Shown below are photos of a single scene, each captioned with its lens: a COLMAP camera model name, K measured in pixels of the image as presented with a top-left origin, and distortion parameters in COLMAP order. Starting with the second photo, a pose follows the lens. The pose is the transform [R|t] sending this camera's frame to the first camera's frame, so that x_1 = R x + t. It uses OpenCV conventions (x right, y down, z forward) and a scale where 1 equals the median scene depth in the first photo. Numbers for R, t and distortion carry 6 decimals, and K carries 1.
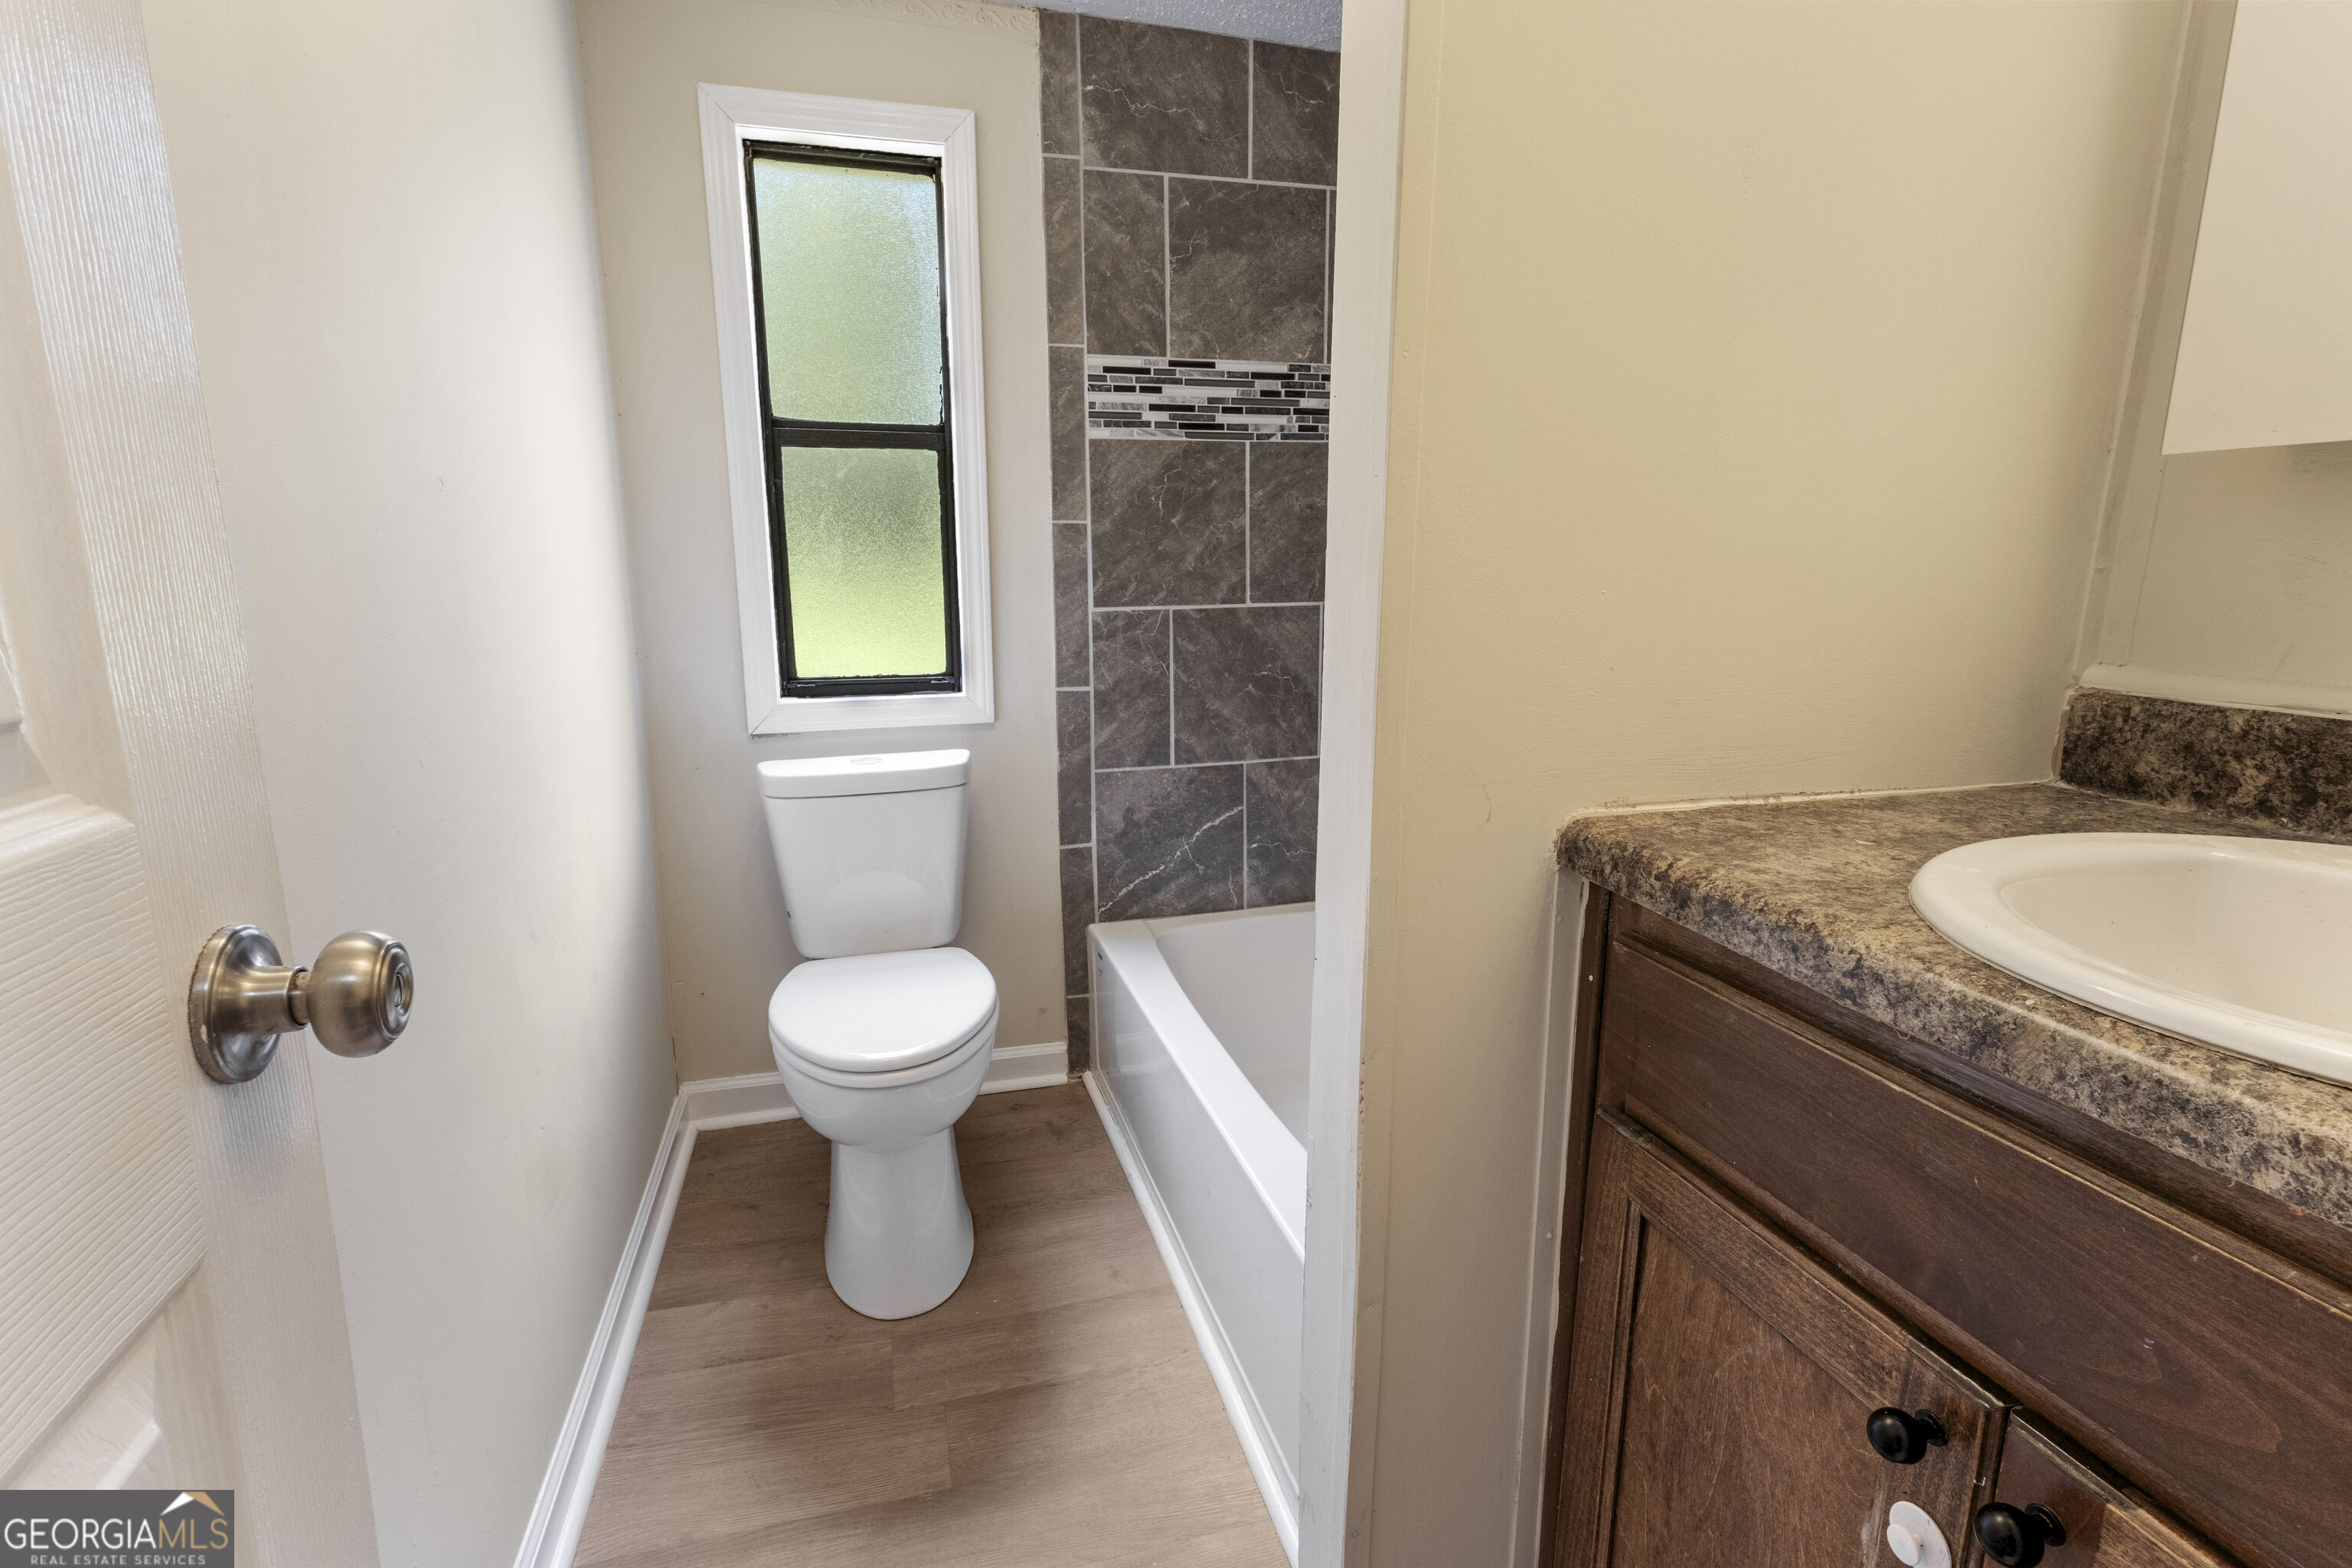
lens RADIAL K [[1101.3, 0, 1176.0], [0, 1101.3, 784.0], [0, 0, 1]] dist [0.013645, 0.001263]
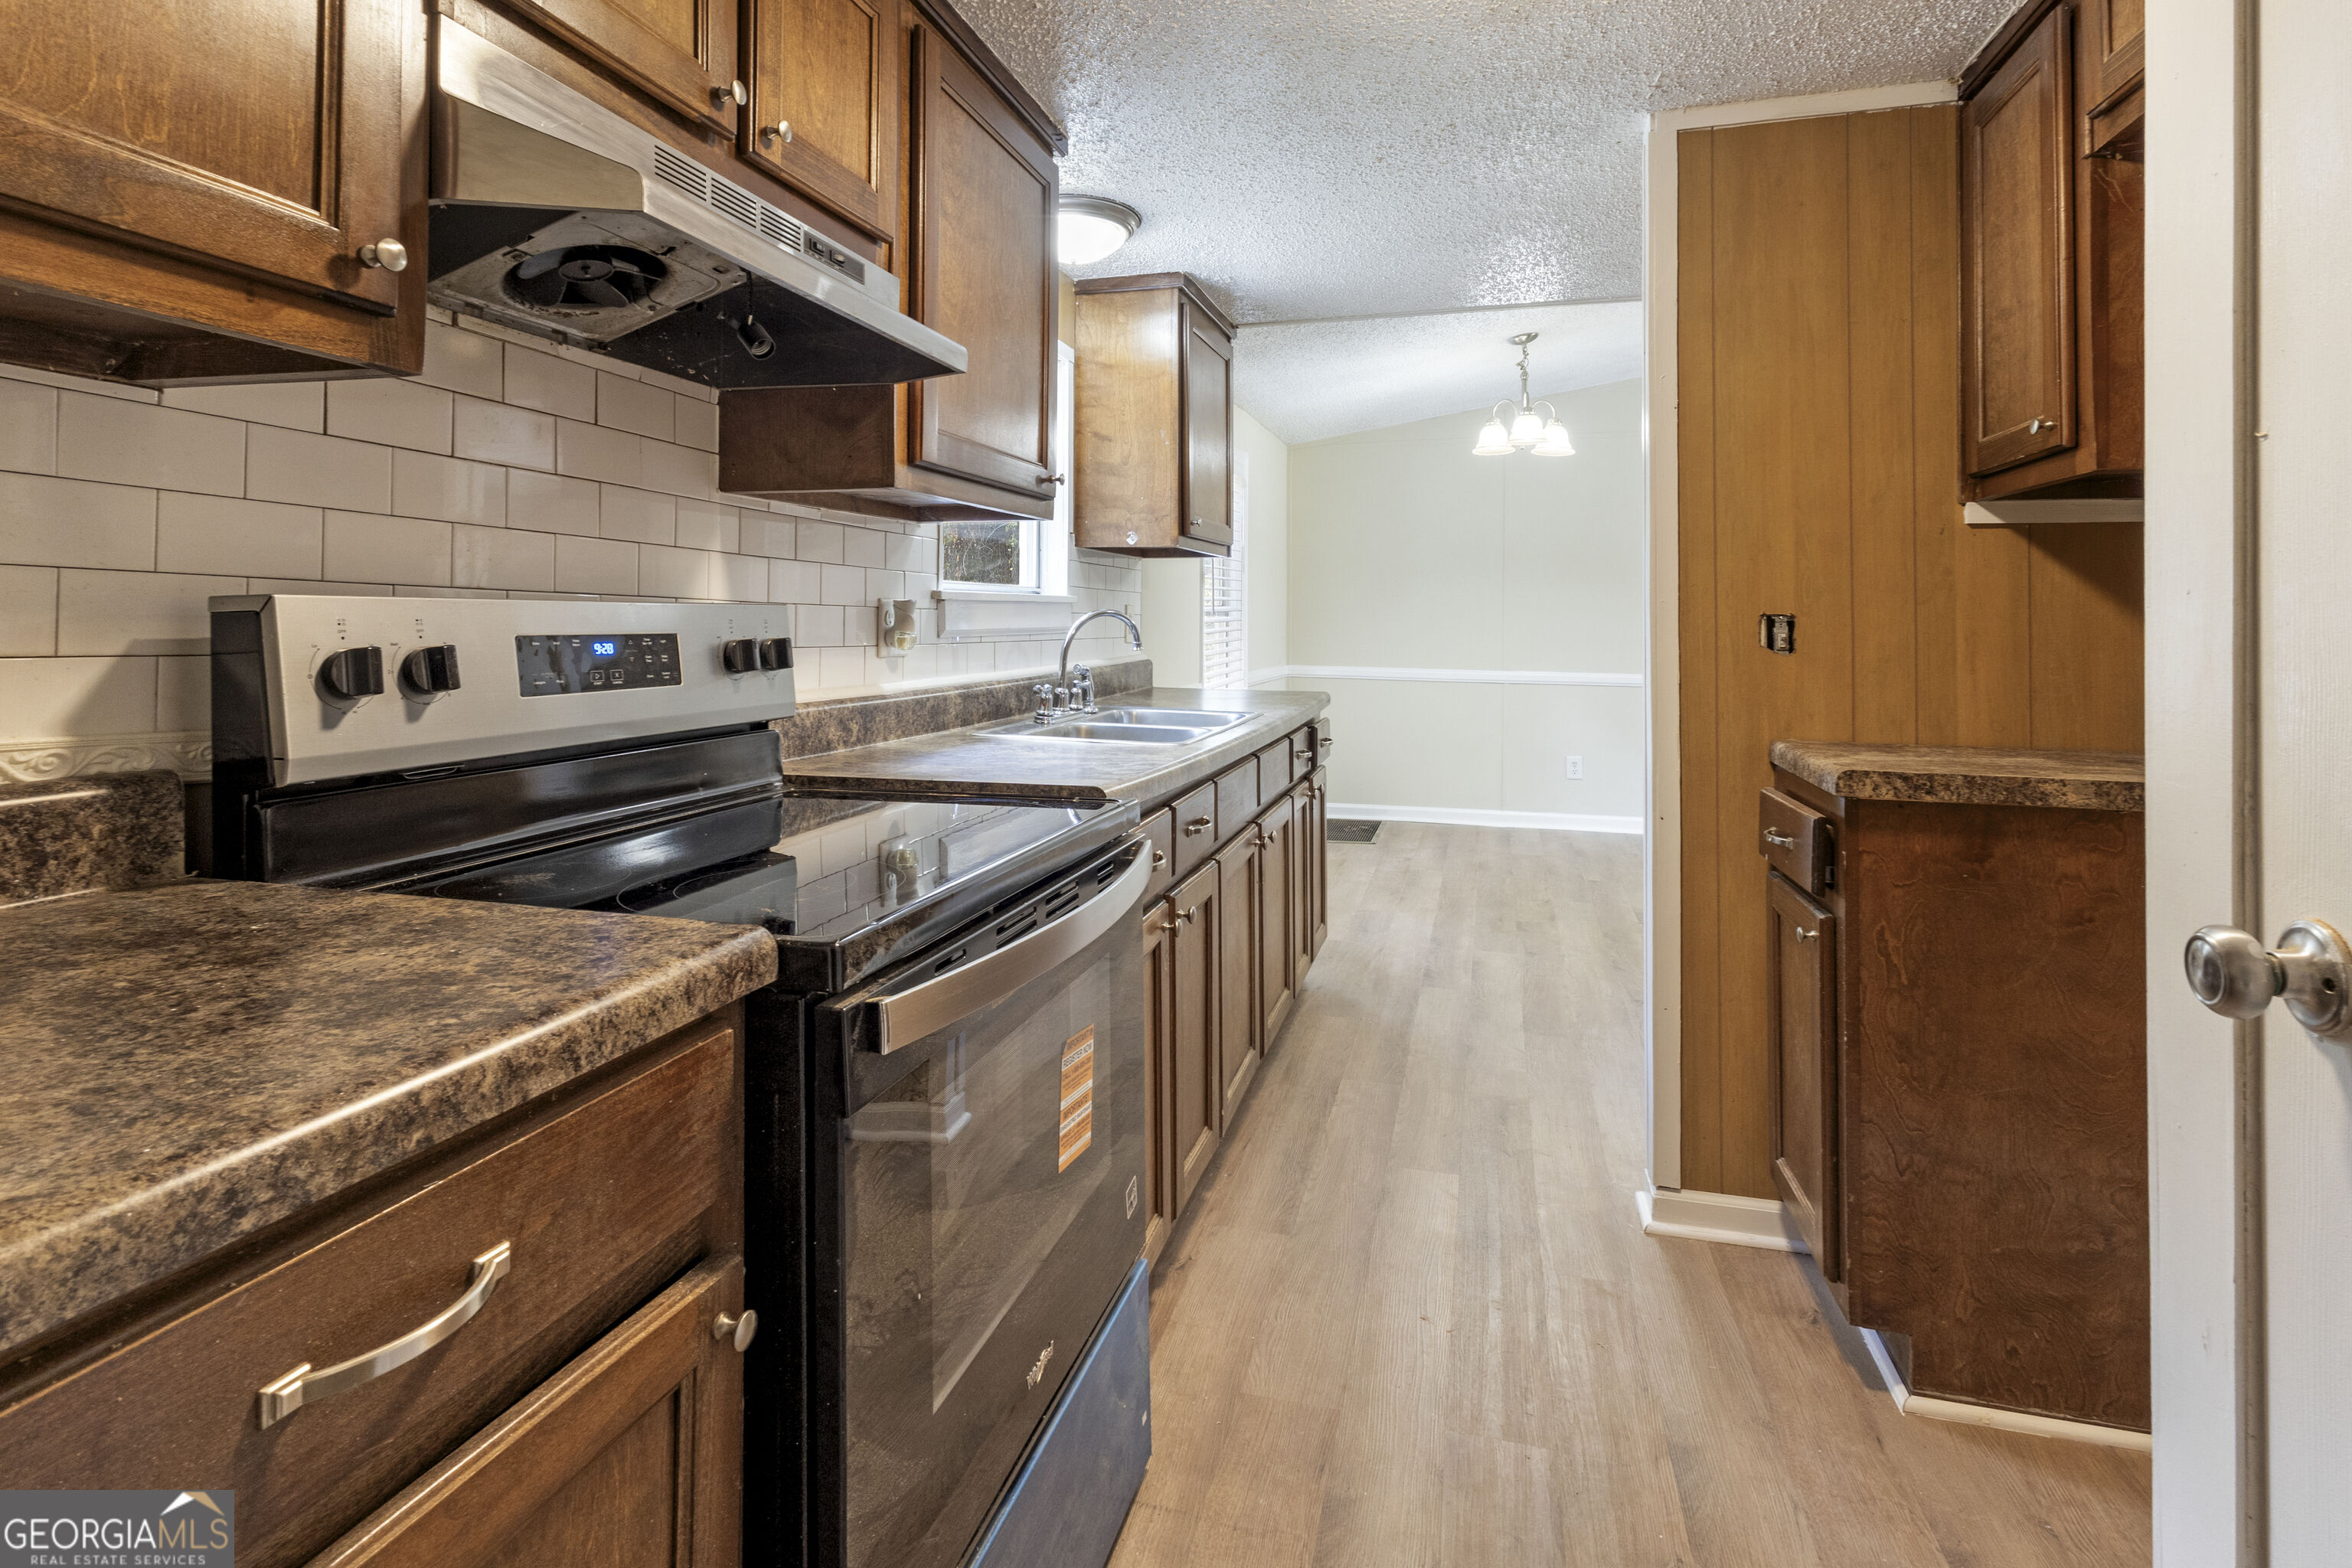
lens RADIAL K [[1101.3, 0, 1176.0], [0, 1101.3, 784.0], [0, 0, 1]] dist [0.013645, 0.001263]
pose [[-0.847955, -0.080128, 0.523977, -0.241115], [0.100058, 0.946541, 0.306673, -0.162323], [-0.520539, 0.312473, -0.794607, 0.774151]]
